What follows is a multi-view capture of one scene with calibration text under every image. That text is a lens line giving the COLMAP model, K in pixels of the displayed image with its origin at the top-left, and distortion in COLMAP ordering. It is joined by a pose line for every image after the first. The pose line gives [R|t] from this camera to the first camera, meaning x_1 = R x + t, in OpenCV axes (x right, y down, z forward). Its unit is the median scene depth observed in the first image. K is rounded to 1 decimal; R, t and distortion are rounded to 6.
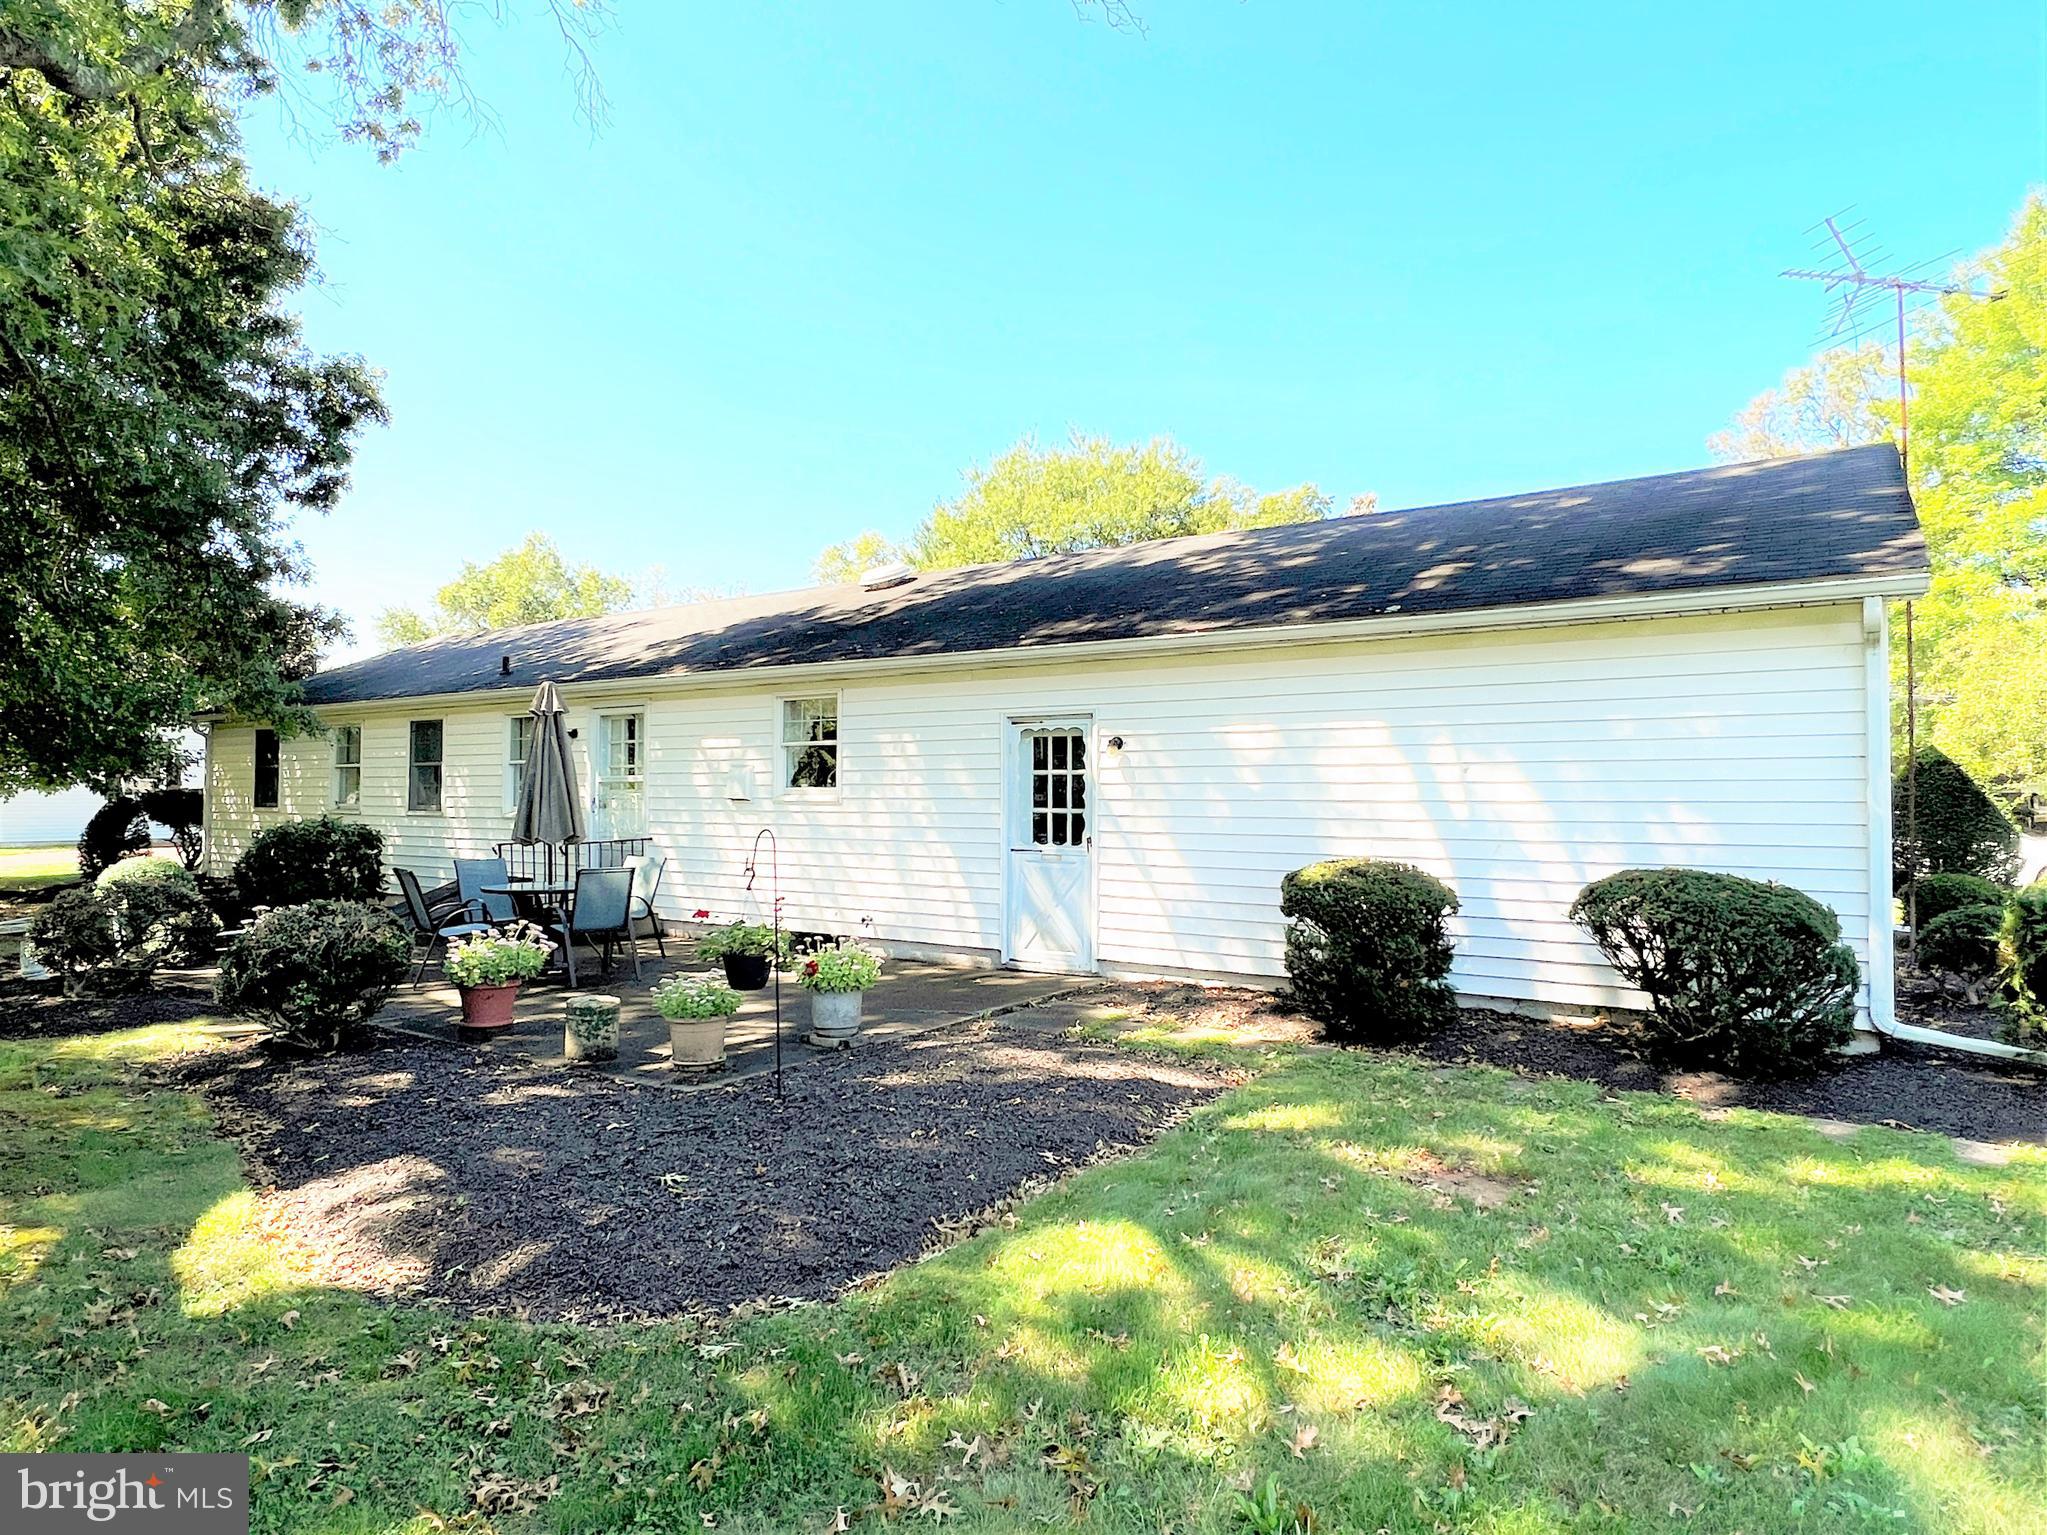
lens RADIAL K [[1199.9, 0, 1026.5], [0, 1199.9, 770.1], [0, 0, 1]] dist [0.004901, 0.000695]
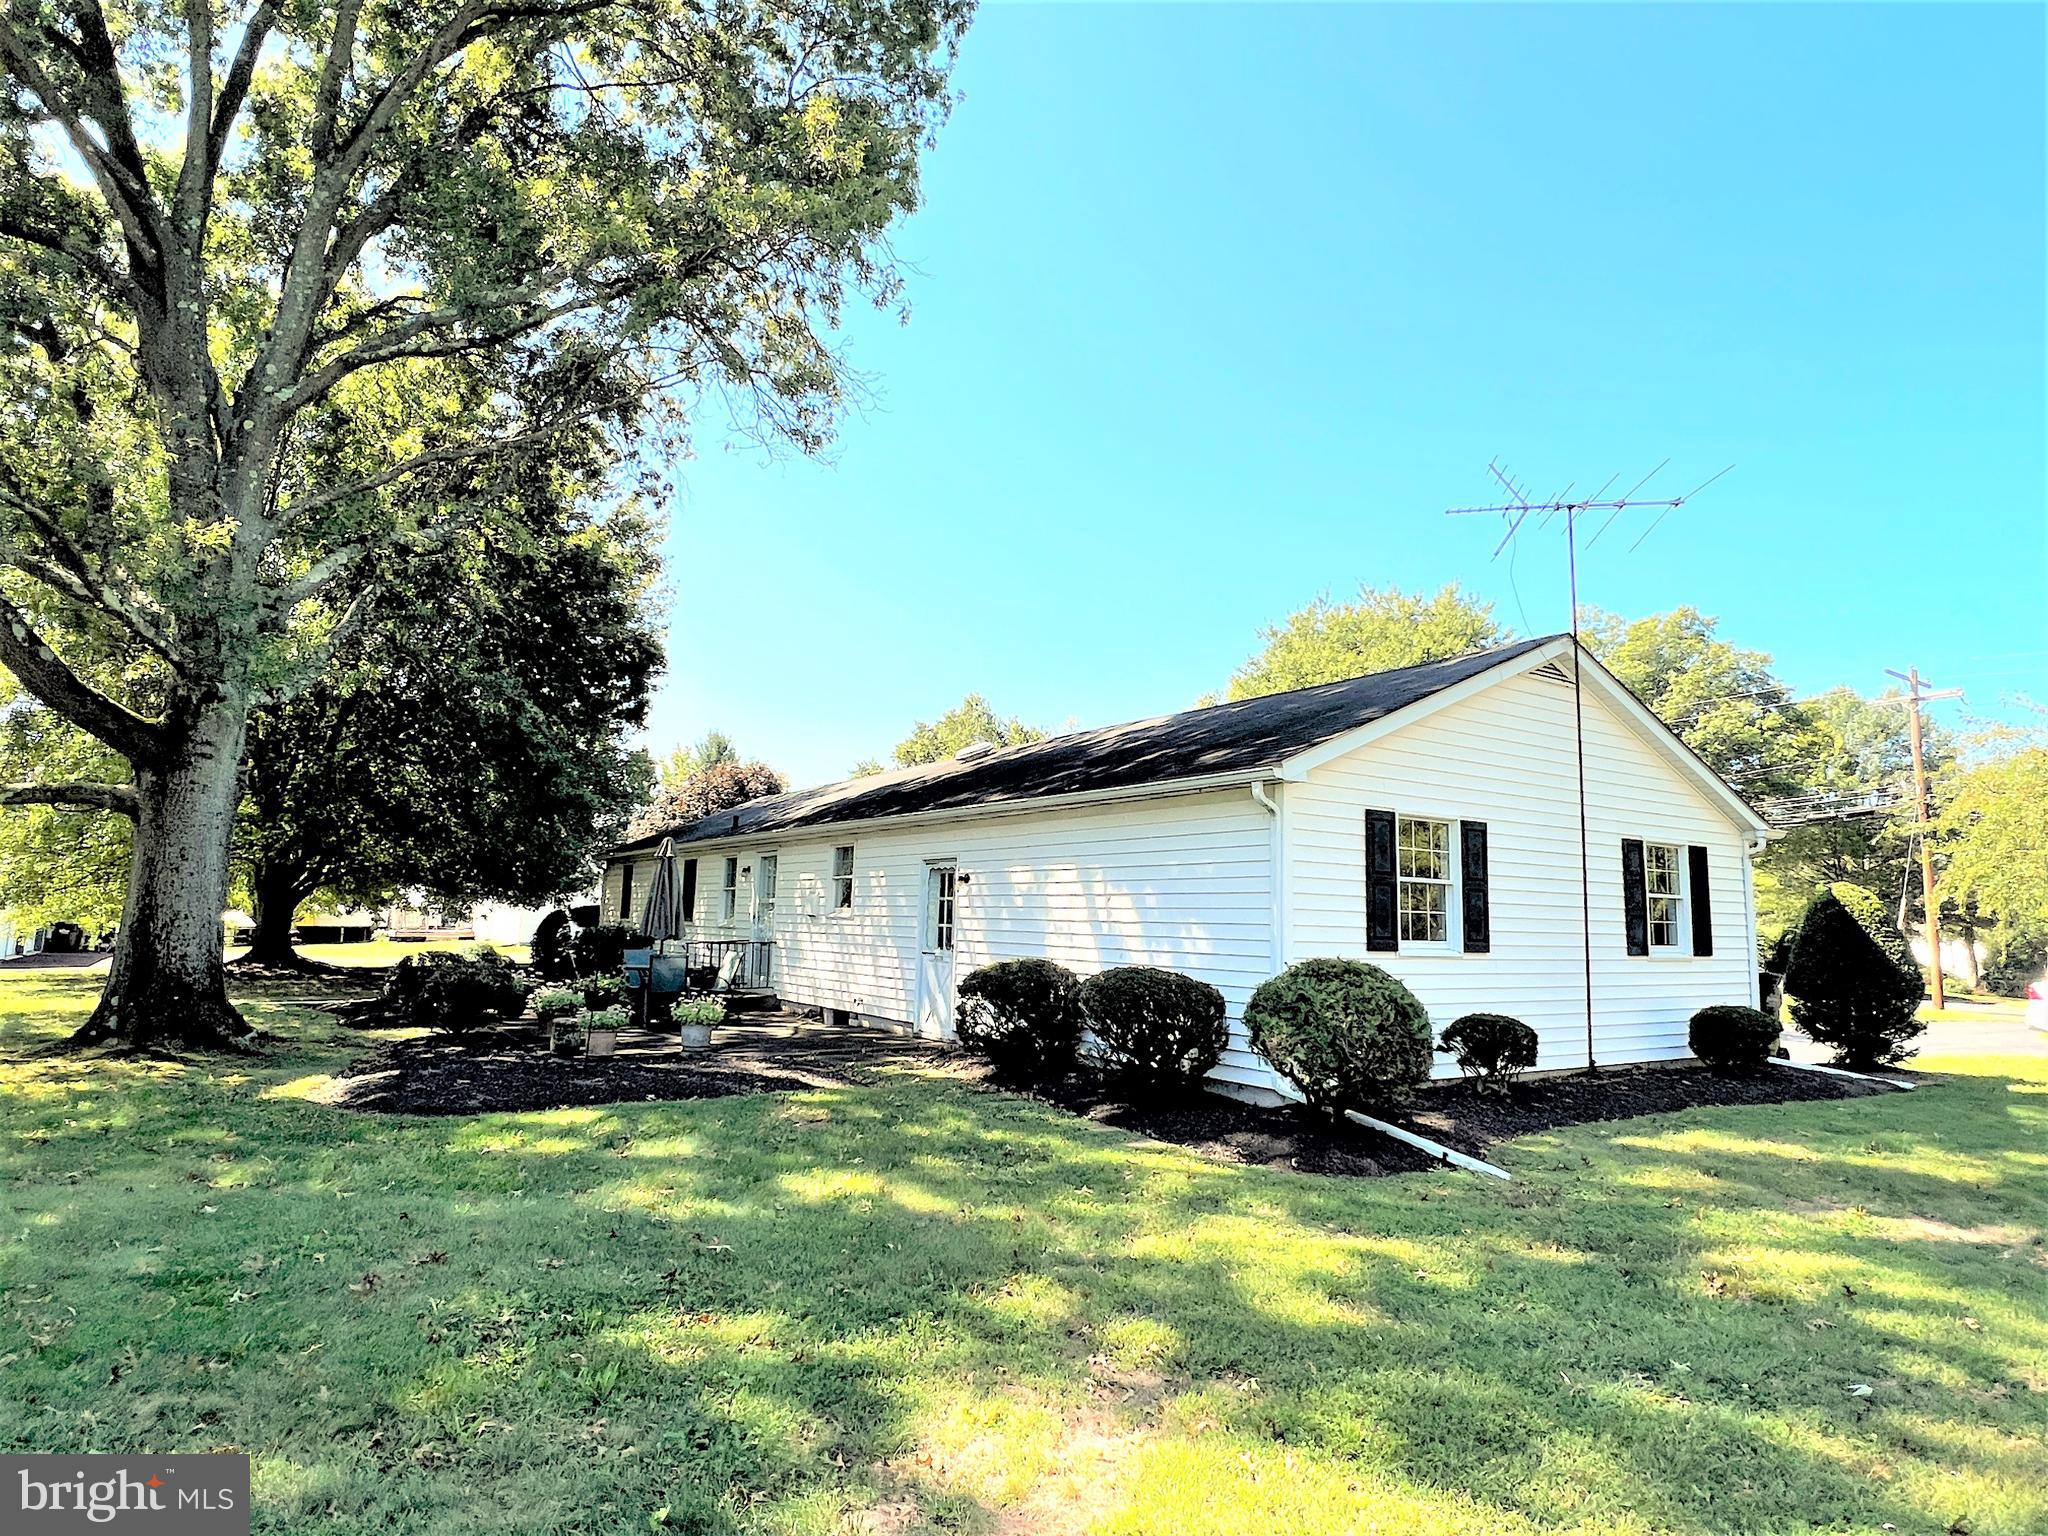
lens RADIAL K [[1200.5, 0, 1038.6], [0, 1200.5, 774.3], [0, 0, 1]] dist [0.004901, 0.000695]
pose [[0.921910, -0.025956, -0.386533, 0.677027], [-0.015478, 0.994489, -0.103696, 0.001075], [0.387094, 0.101581, 0.916428, -0.284316]]
